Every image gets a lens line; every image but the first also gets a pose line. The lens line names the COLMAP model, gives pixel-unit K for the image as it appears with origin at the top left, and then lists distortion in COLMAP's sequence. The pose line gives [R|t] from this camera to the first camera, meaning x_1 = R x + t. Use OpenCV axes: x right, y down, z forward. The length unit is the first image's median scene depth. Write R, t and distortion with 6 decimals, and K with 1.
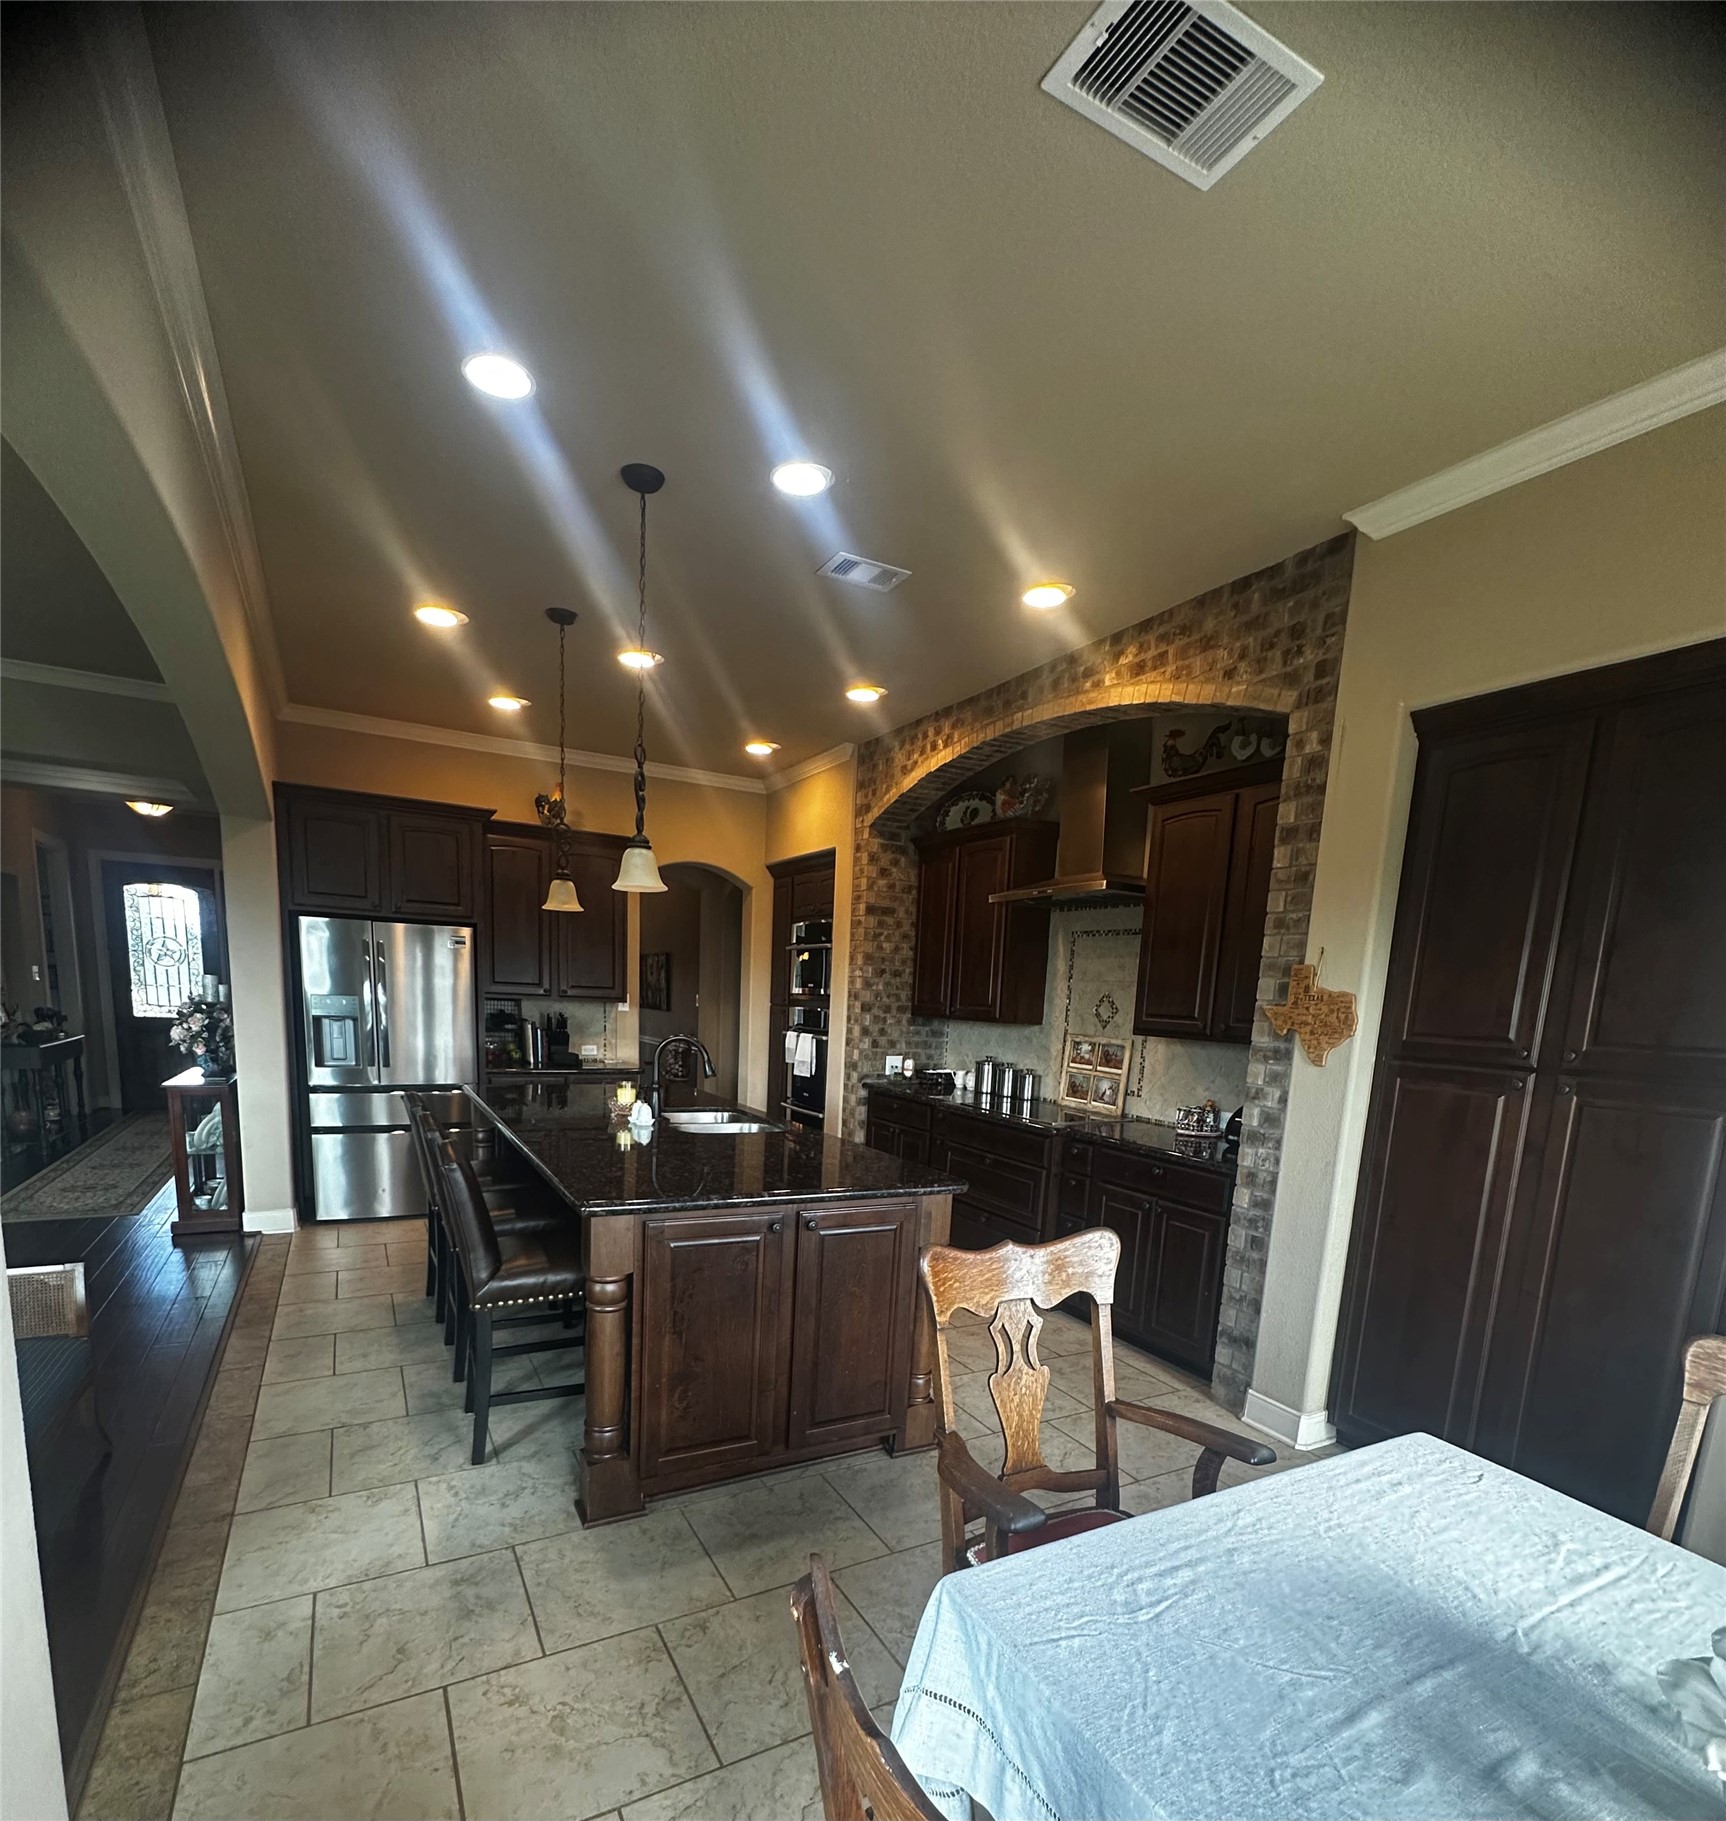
lens RADIAL K [[939.8, 0, 861.8], [0, 939.8, 1154.1], [0, 0, 1]] dist [-0.001081, -0.000796]
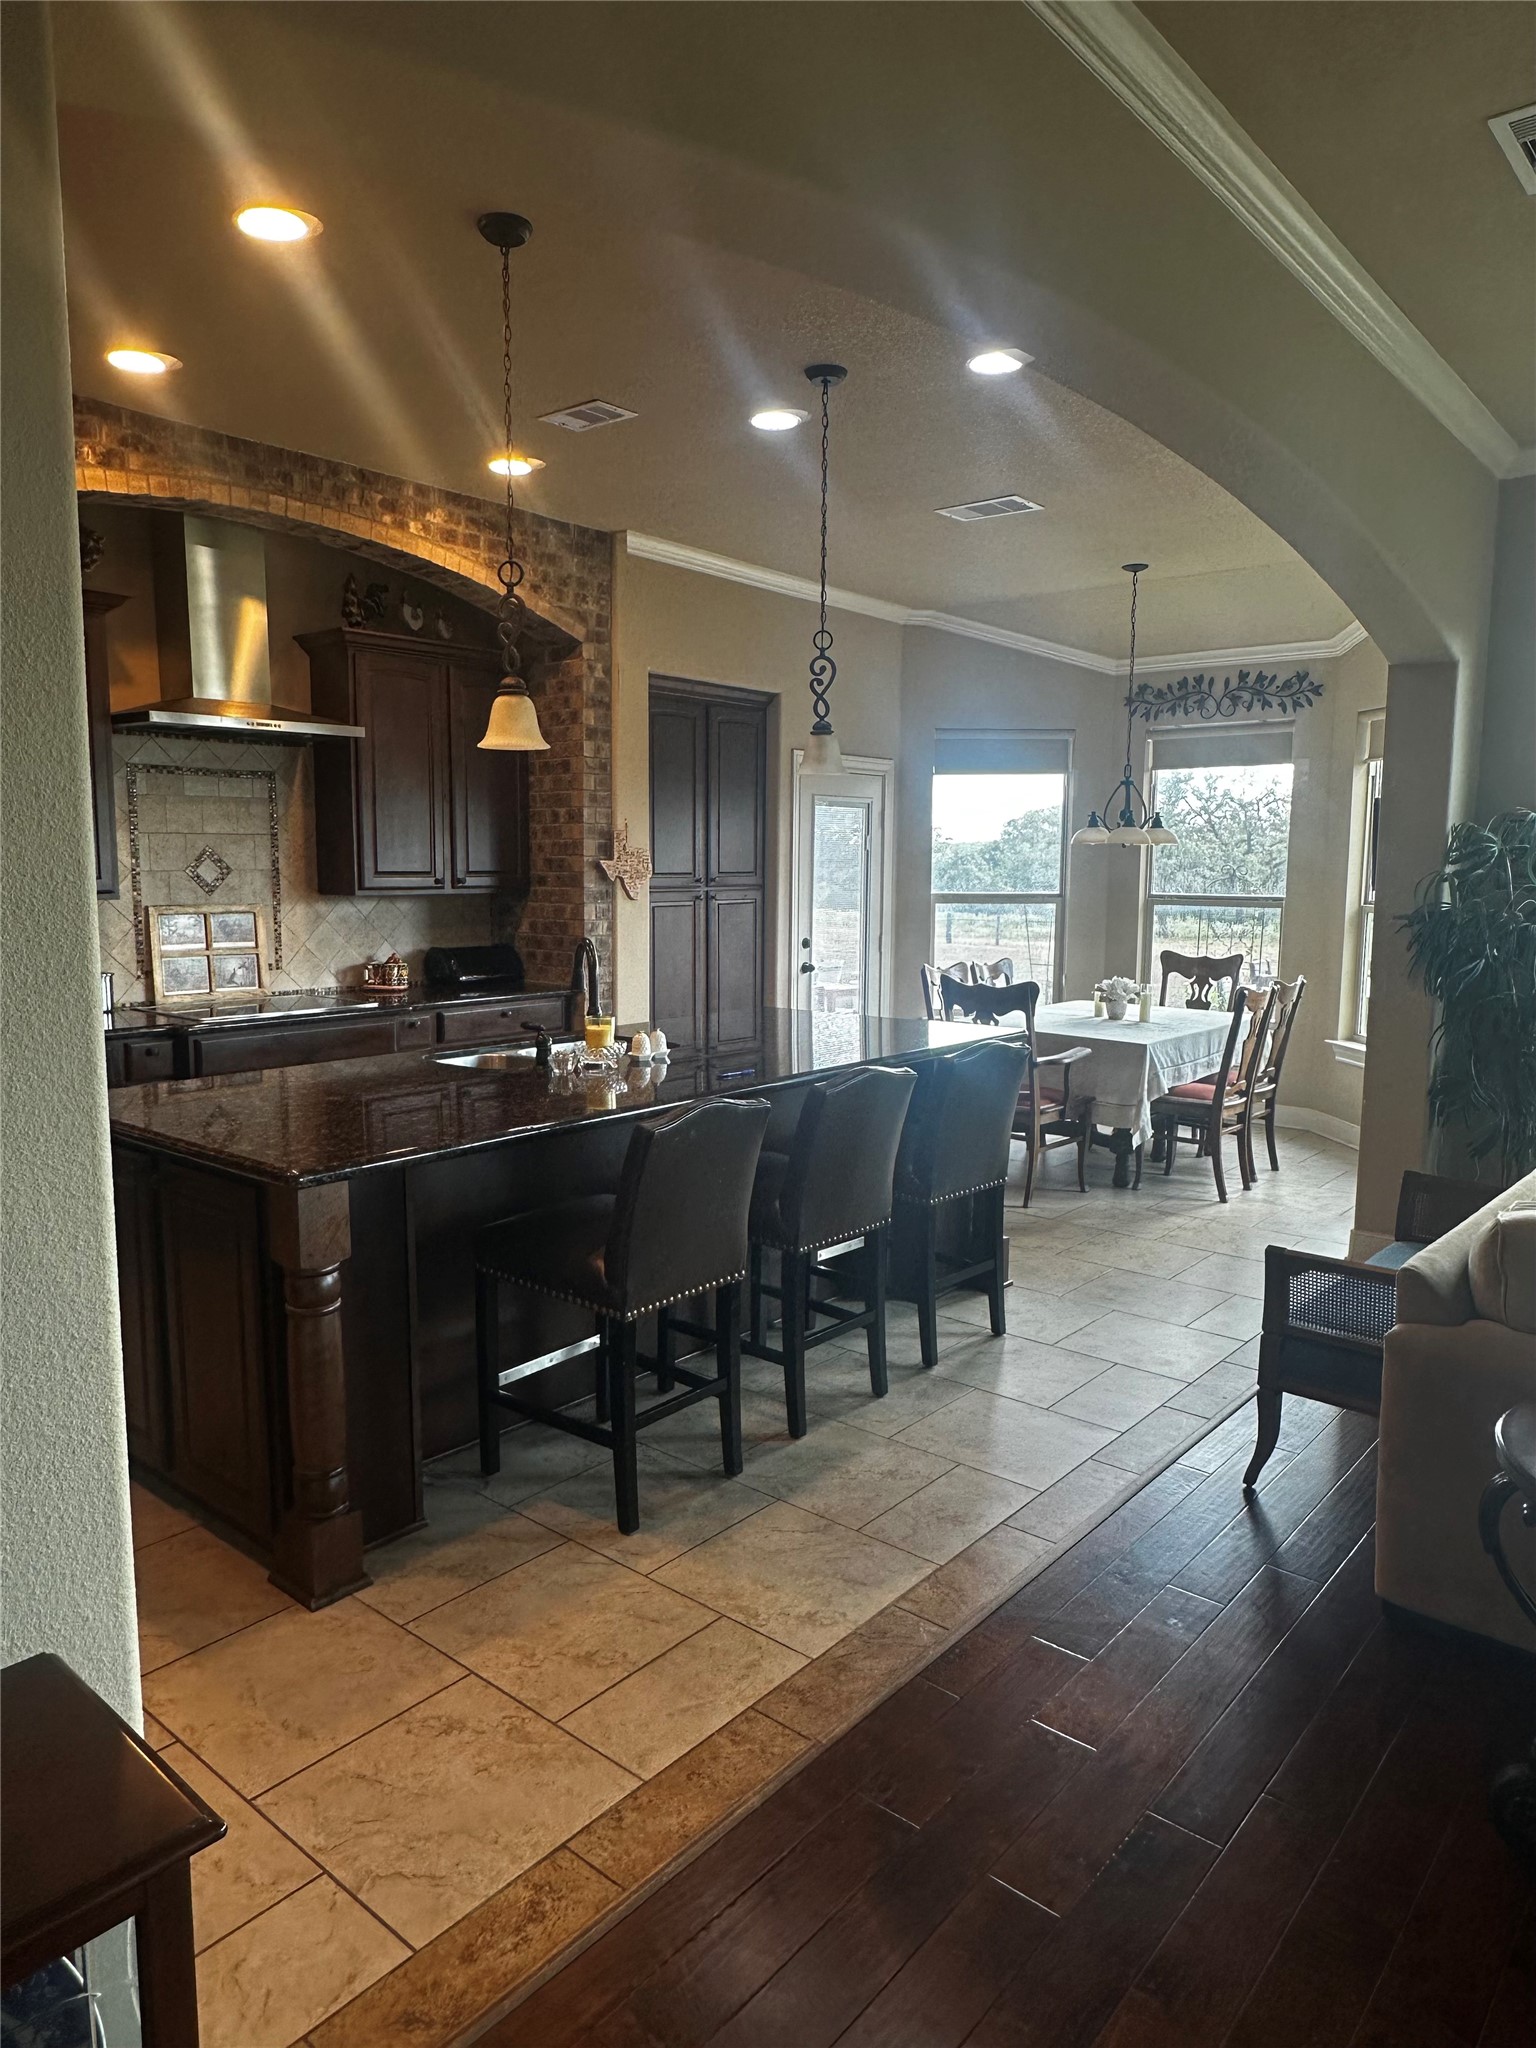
lens RADIAL K [[1323.2, 0, 751.7], [0, 1323.2, 1021.5], [0, 0, 1]] dist [-0.000298, -0.002825]
pose [[-0.364782, -0.160985, 0.917070, -1.218158], [0.135300, 0.965320, 0.223273, -0.283218], [-0.921210, 0.205526, -0.330350, 1.272811]]
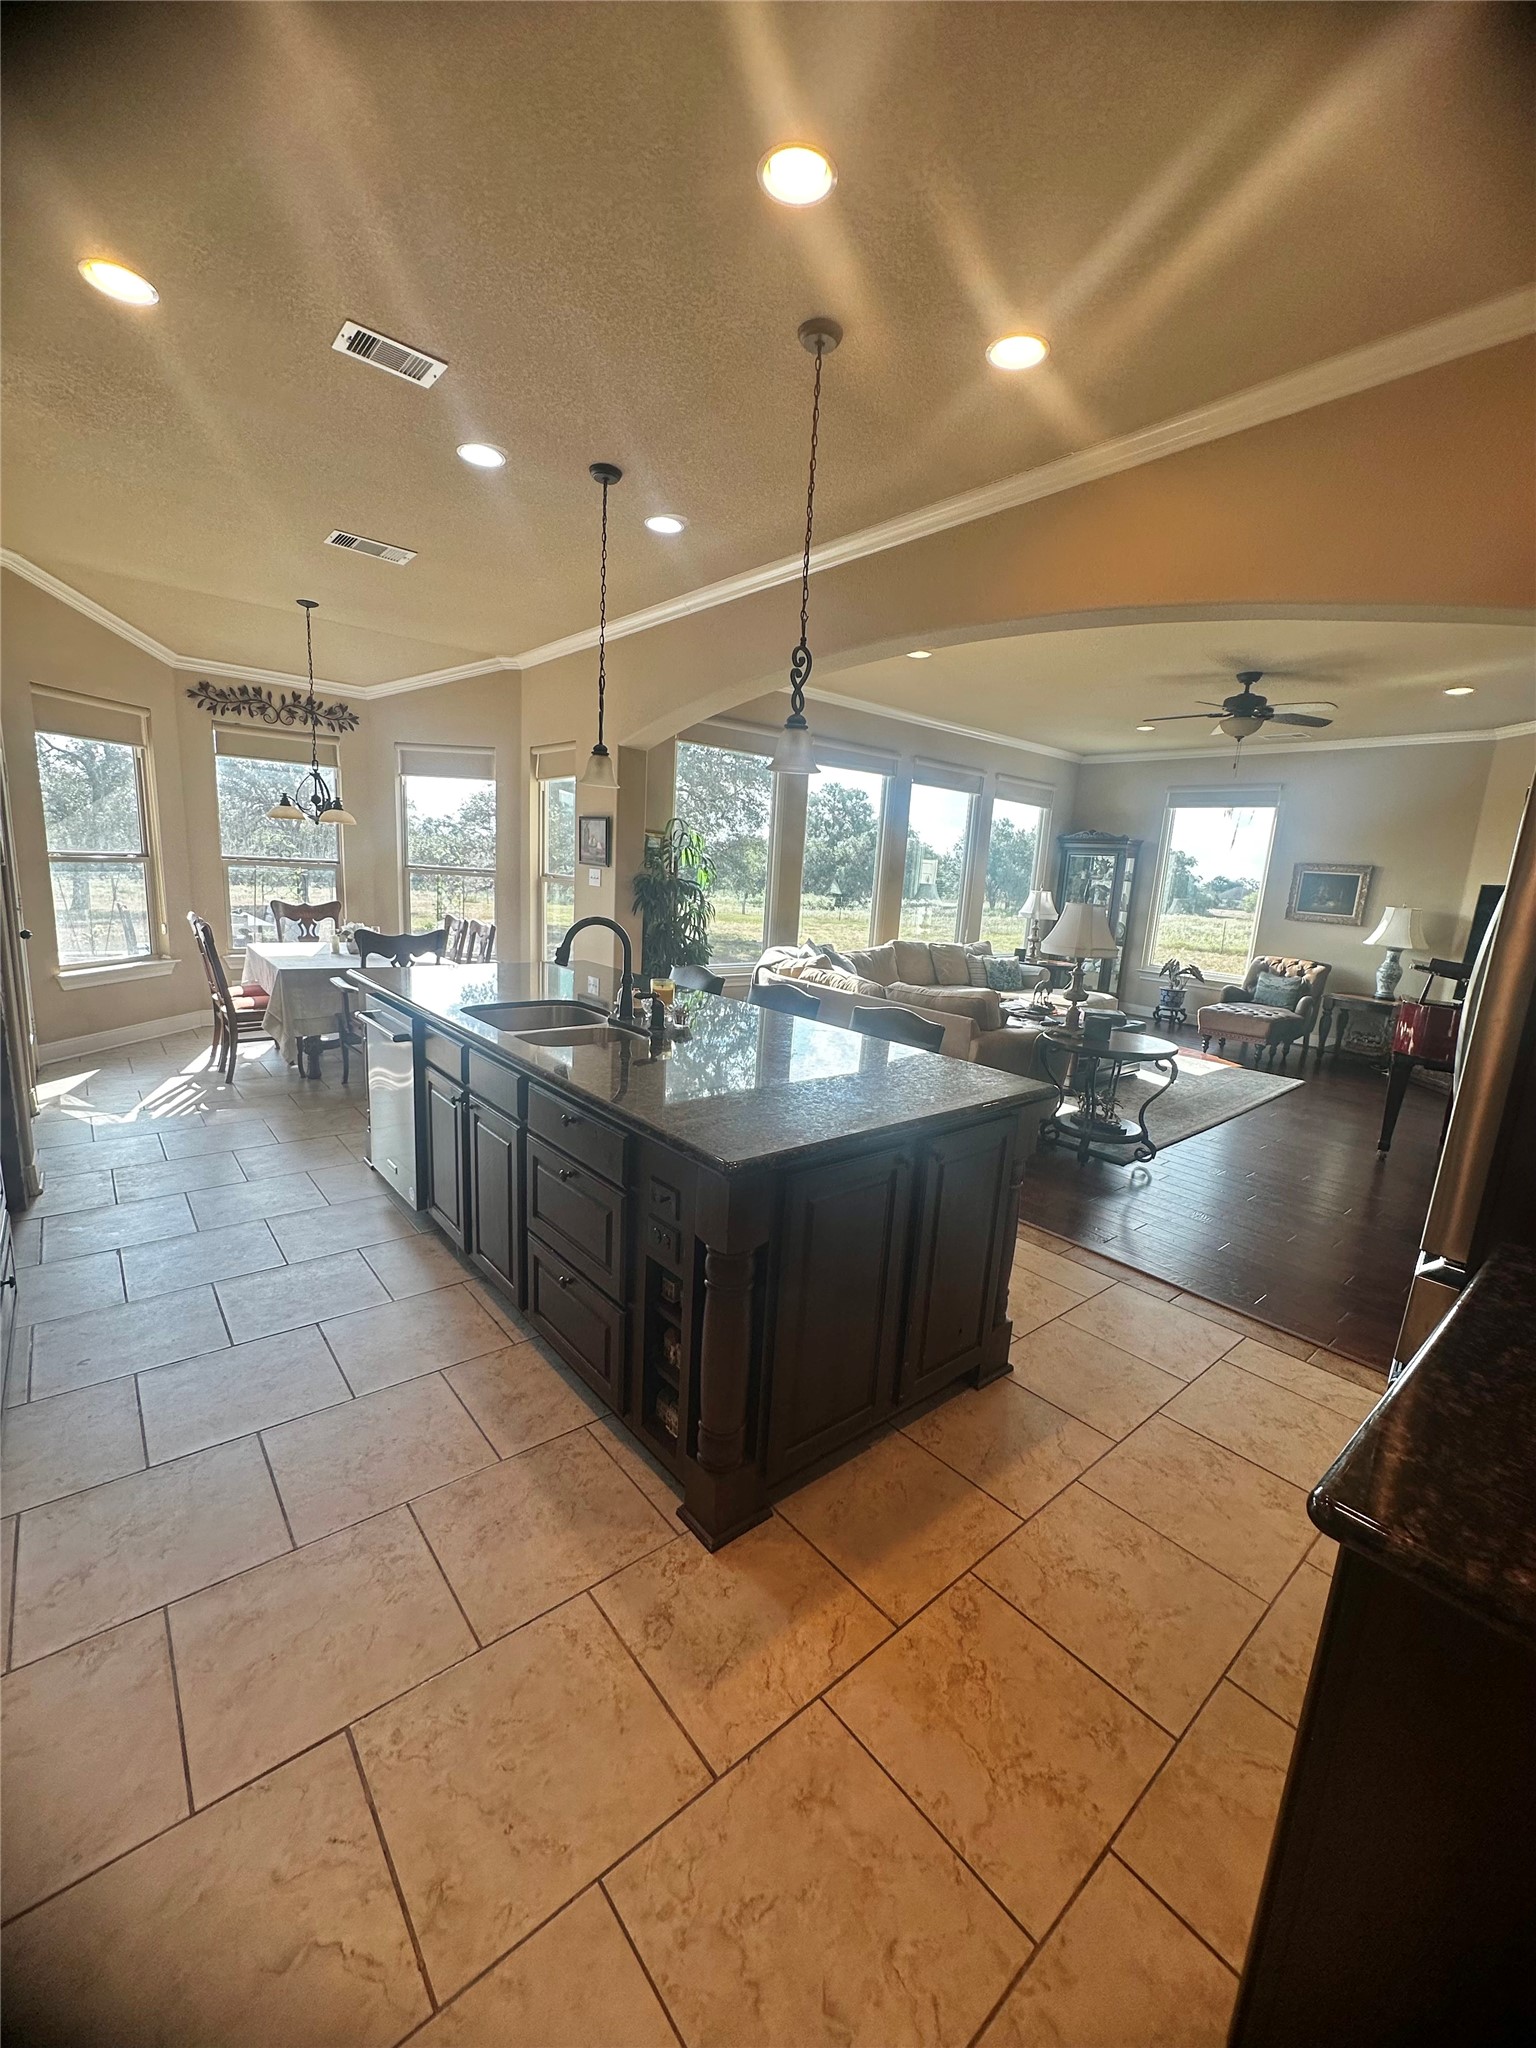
lens RADIAL K [[818.7, 0, 769.5], [0, 818.7, 1015.8], [0, 0, 1]] dist [-0.002771, 0.000418]
pose [[-0.973419, -0.061895, -0.220508, -0.184506], [-0.134243, 0.934257, 0.330368, -0.314157], [0.185563, 0.351188, -0.917733, 1.793209]]
